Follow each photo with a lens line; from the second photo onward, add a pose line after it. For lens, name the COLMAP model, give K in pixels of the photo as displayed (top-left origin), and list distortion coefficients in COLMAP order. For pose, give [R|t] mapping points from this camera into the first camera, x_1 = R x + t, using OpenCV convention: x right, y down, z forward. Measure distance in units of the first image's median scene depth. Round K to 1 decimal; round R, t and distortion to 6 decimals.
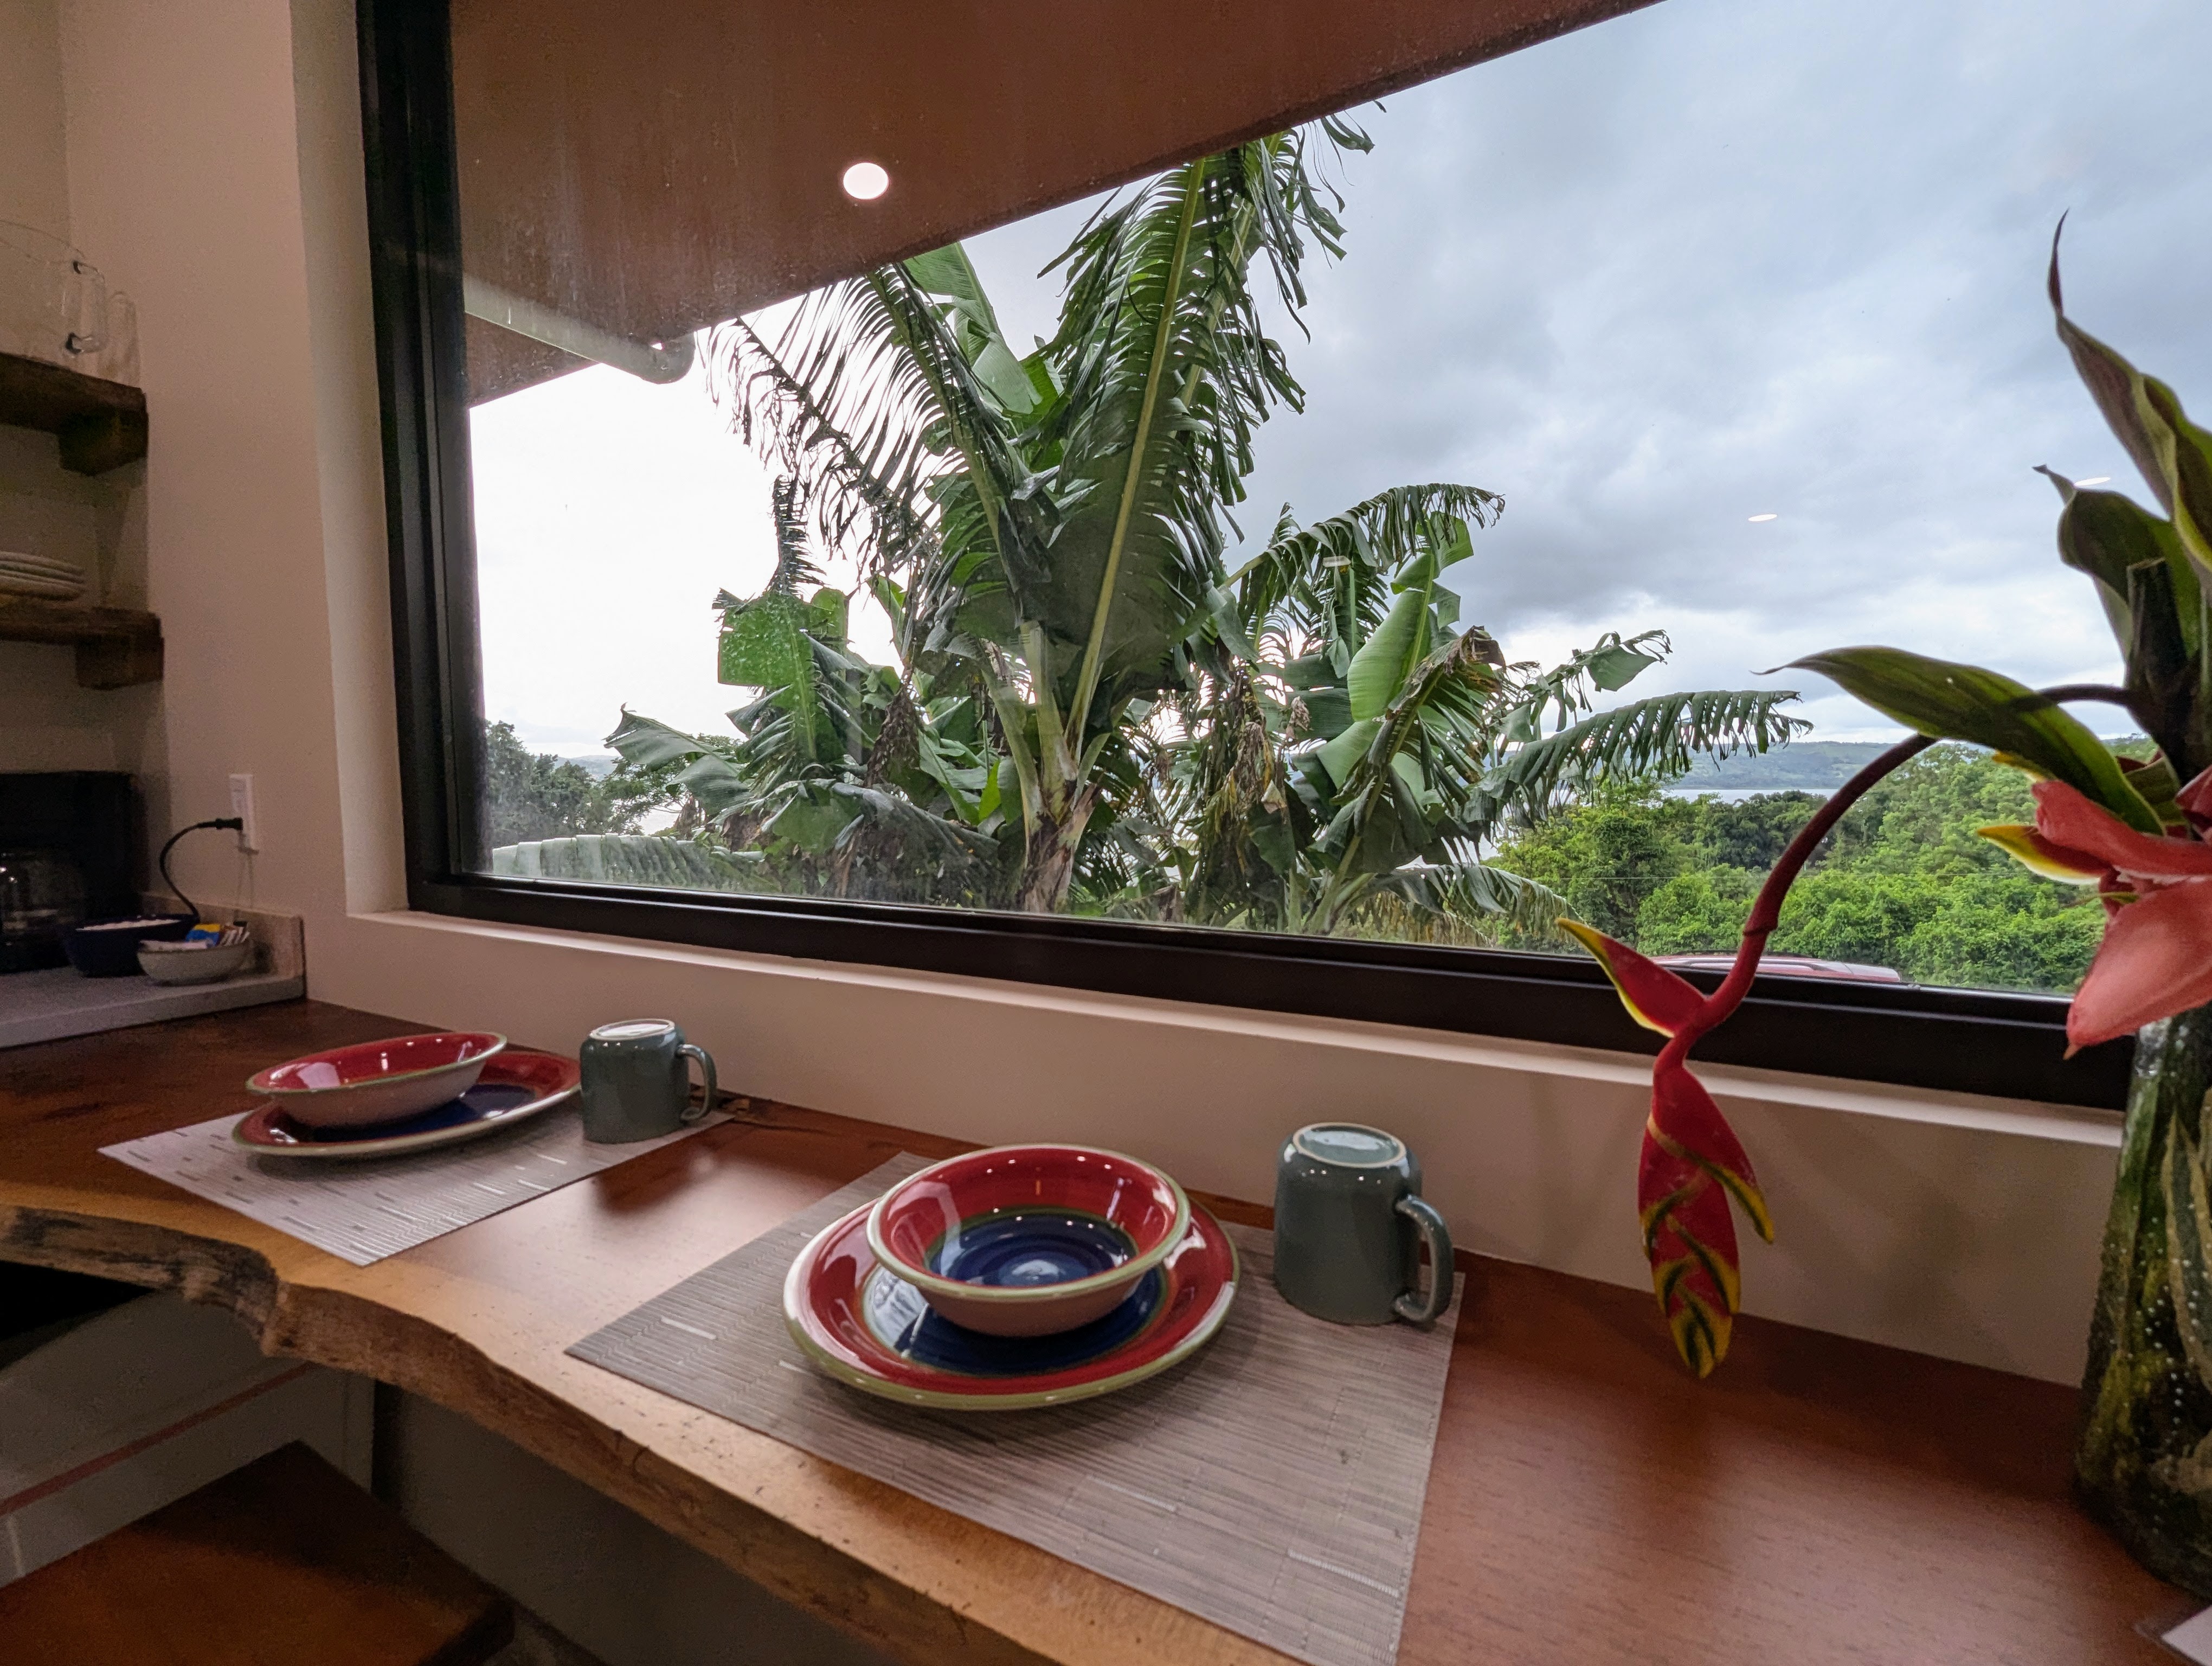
lens RADIAL K [[918.8, 0, 1114.8], [0, 918.8, 851.0], [0, 0, 1]] dist [0.004113, 0.000412]
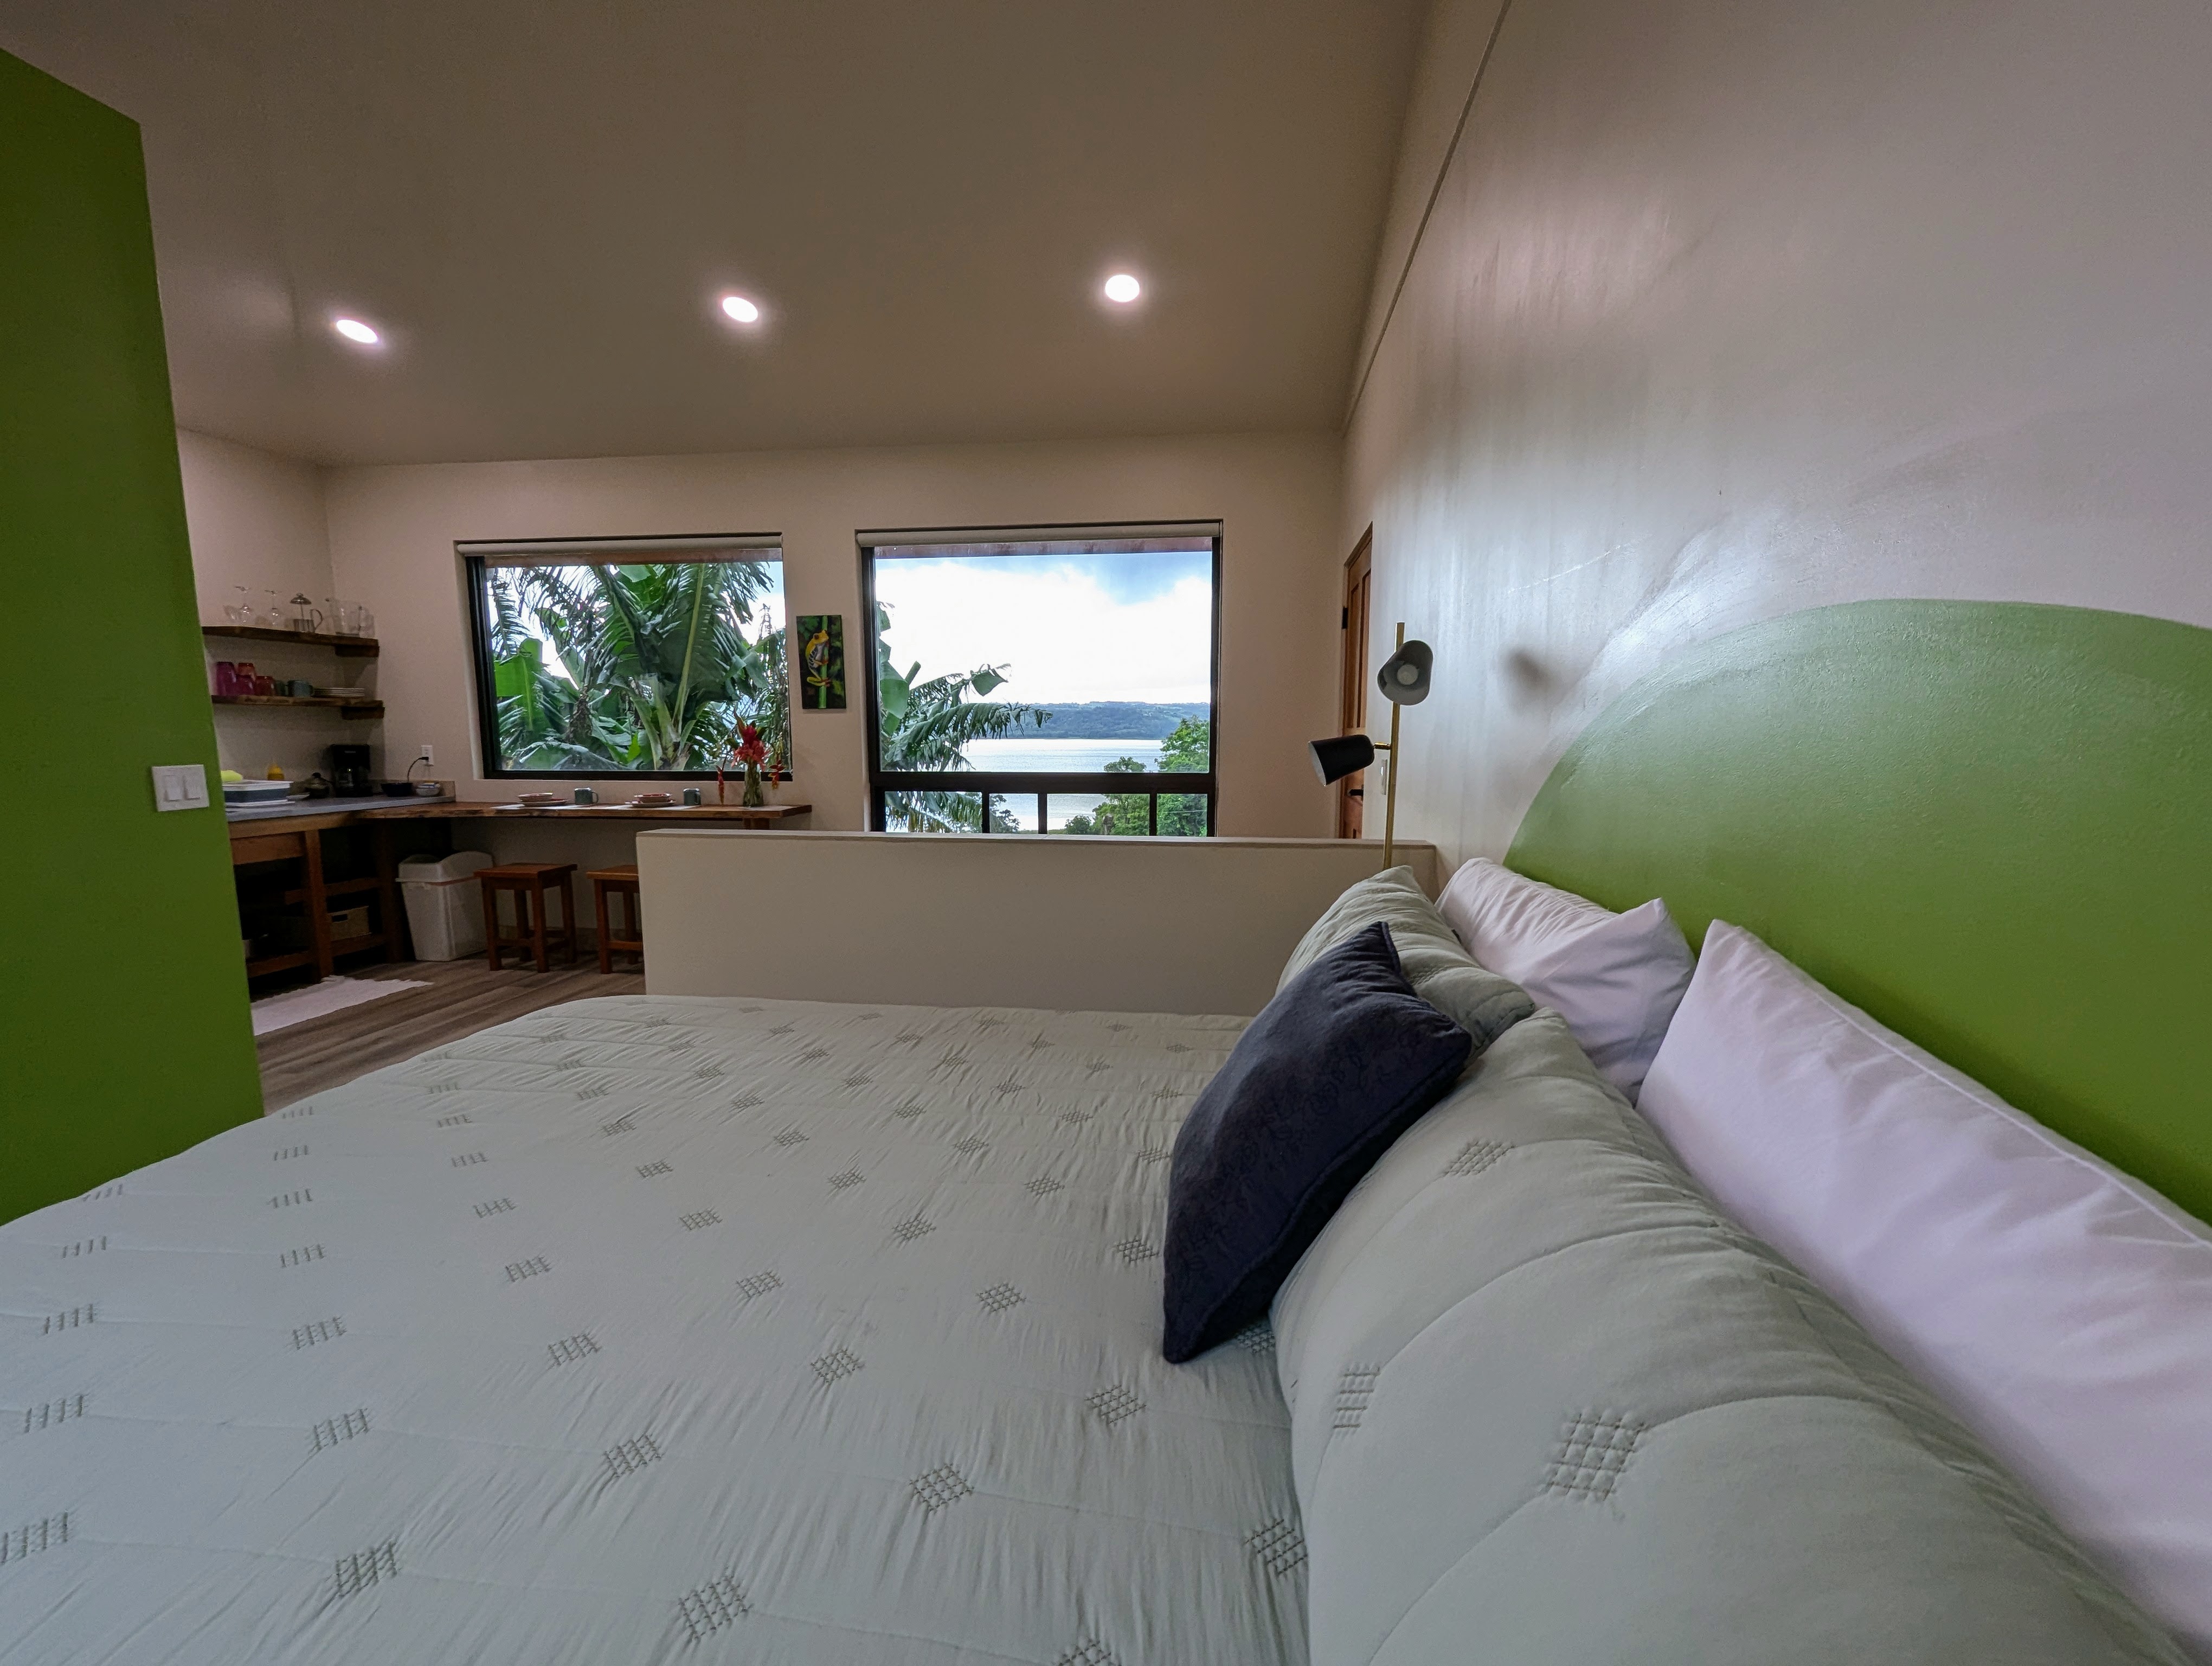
lens RADIAL K [[922.0, 0, 1112.3], [0, 922.0, 850.1], [0, 0, 1]] dist [0.002463, 0.000370]
pose [[0.936399, -0.040291, 0.348617, 0.125422], [0.021505, 0.998109, 0.057591, 0.063434], [-0.350278, -0.046431, 0.935494, -1.201435]]
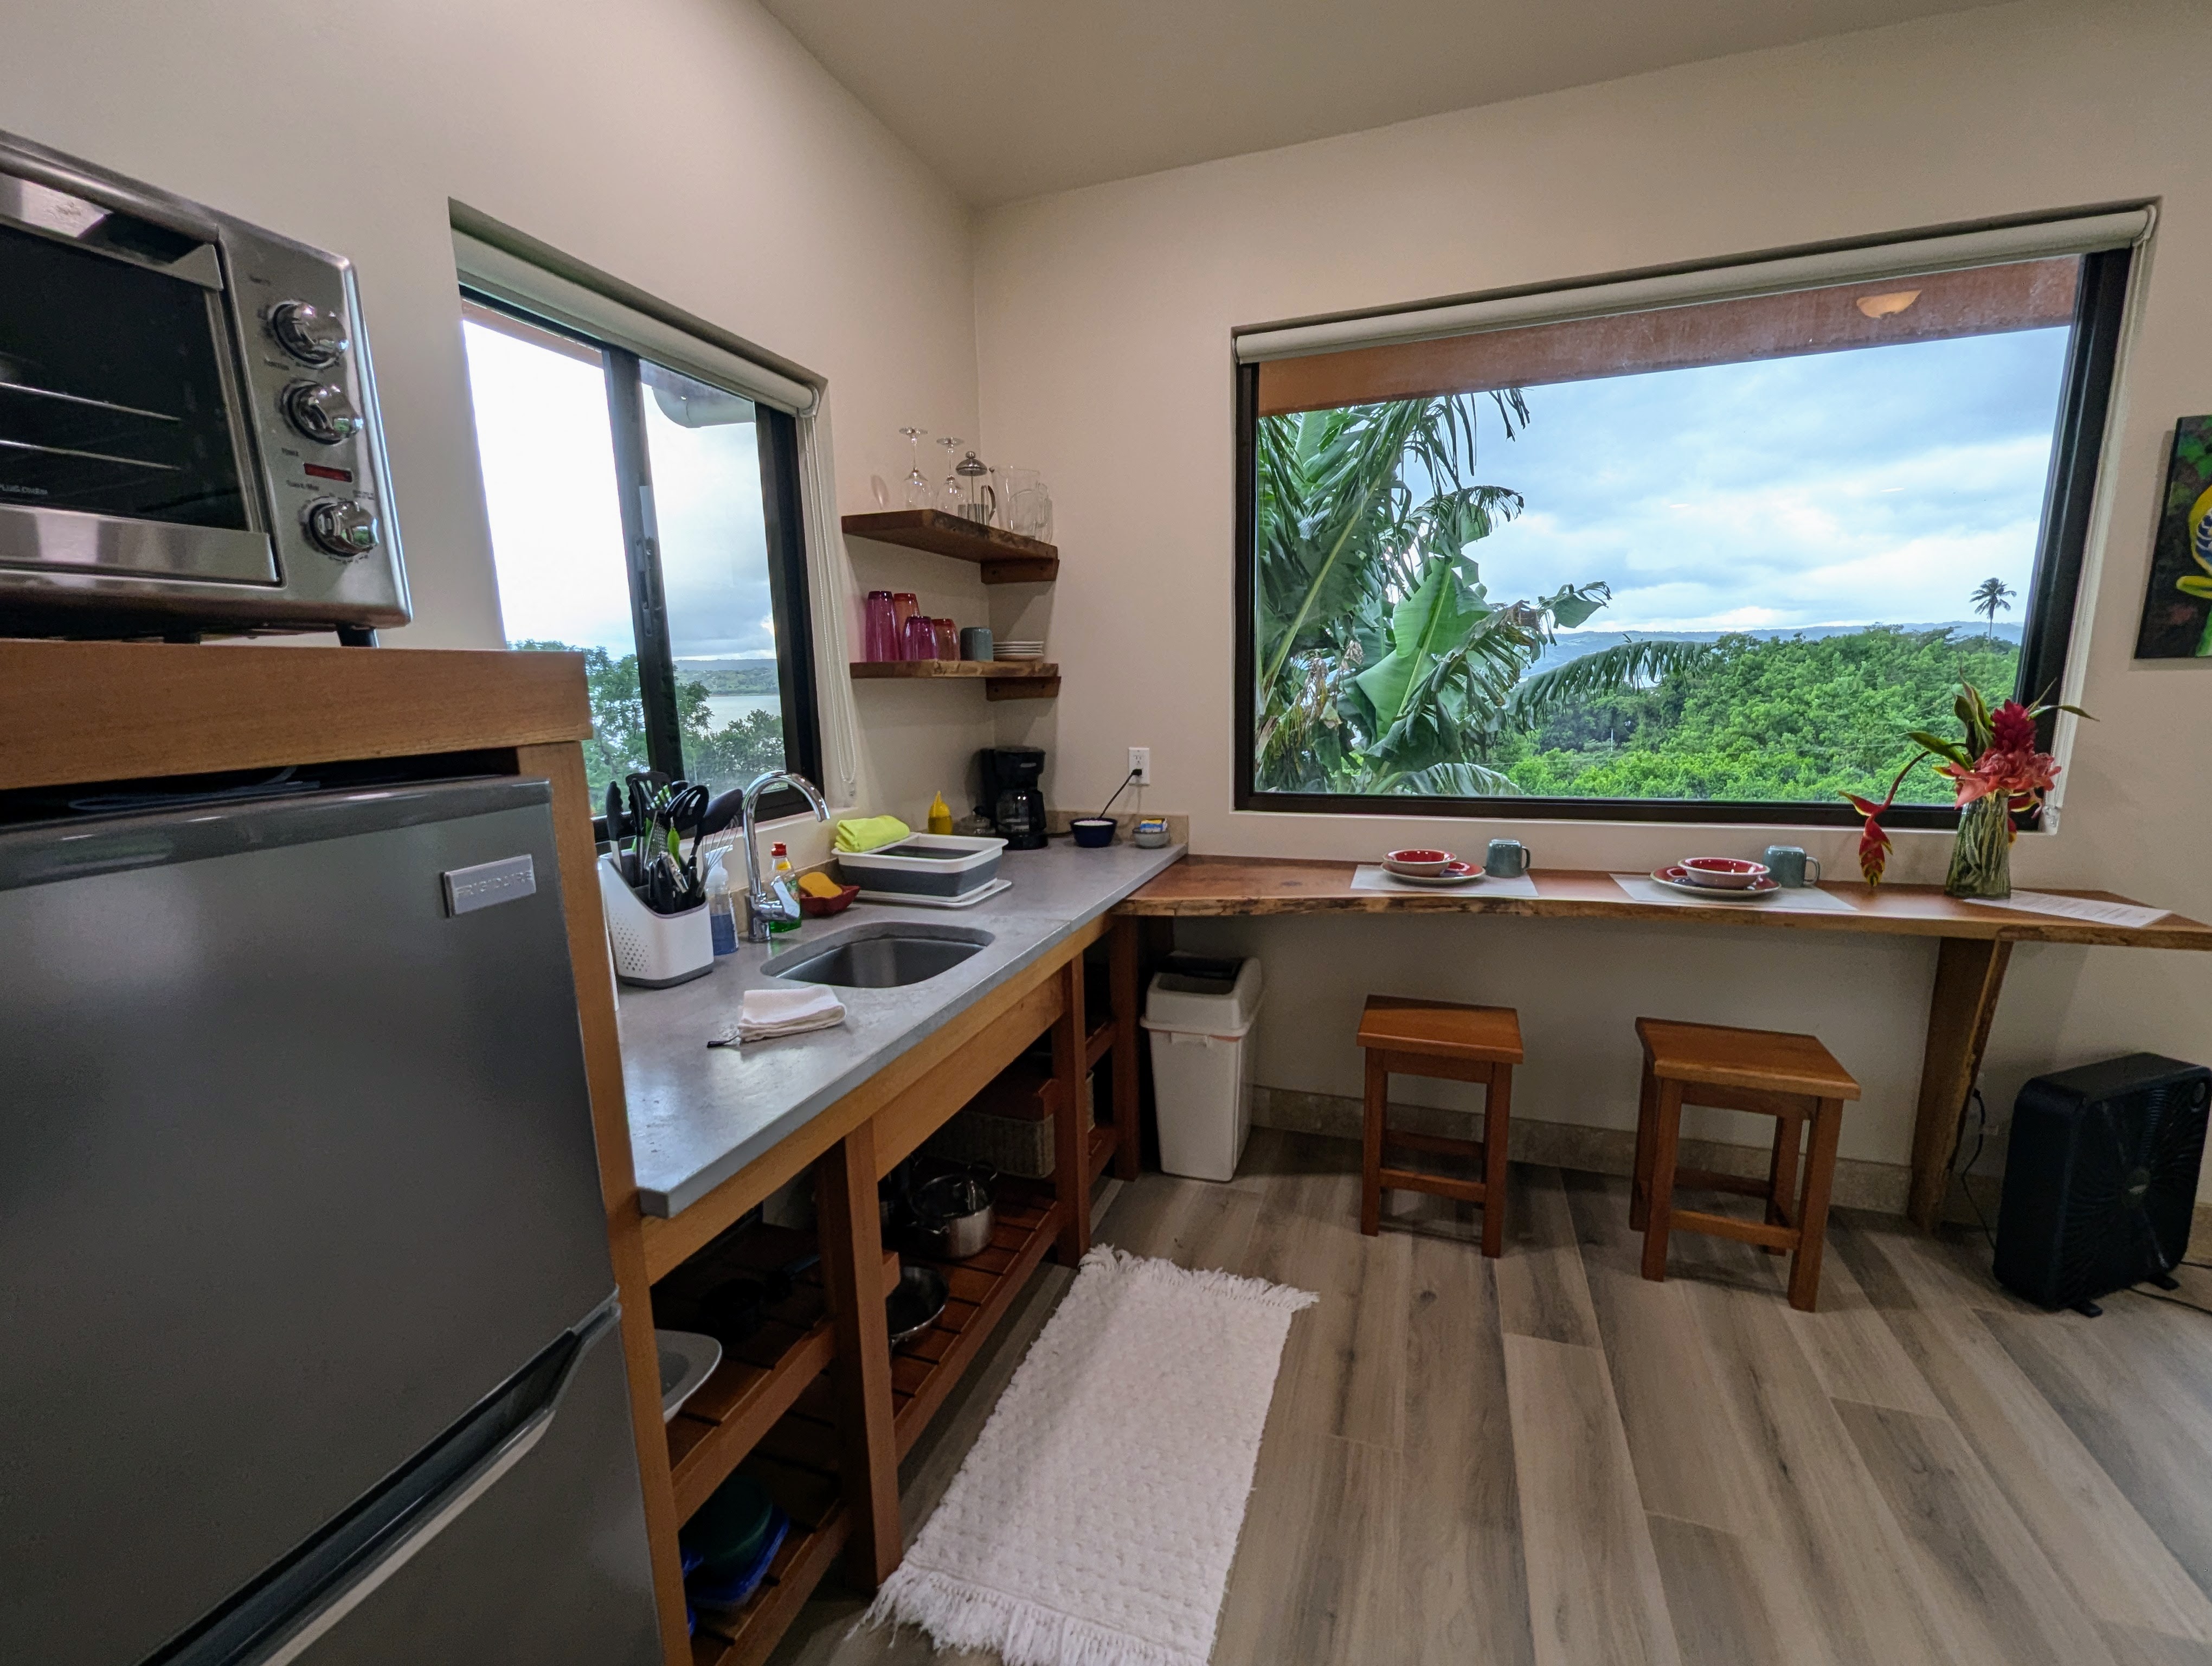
lens RADIAL K [[922.0, 0, 1112.3], [0, 922.0, 850.1], [0, 0, 1]] dist [0.002463, 0.000370]
pose [[0.987861, -0.045293, 0.148594, -0.432158], [0.028873, 0.993417, 0.110854, -0.028713], [-0.152636, -0.105218, 0.982665, -0.334610]]
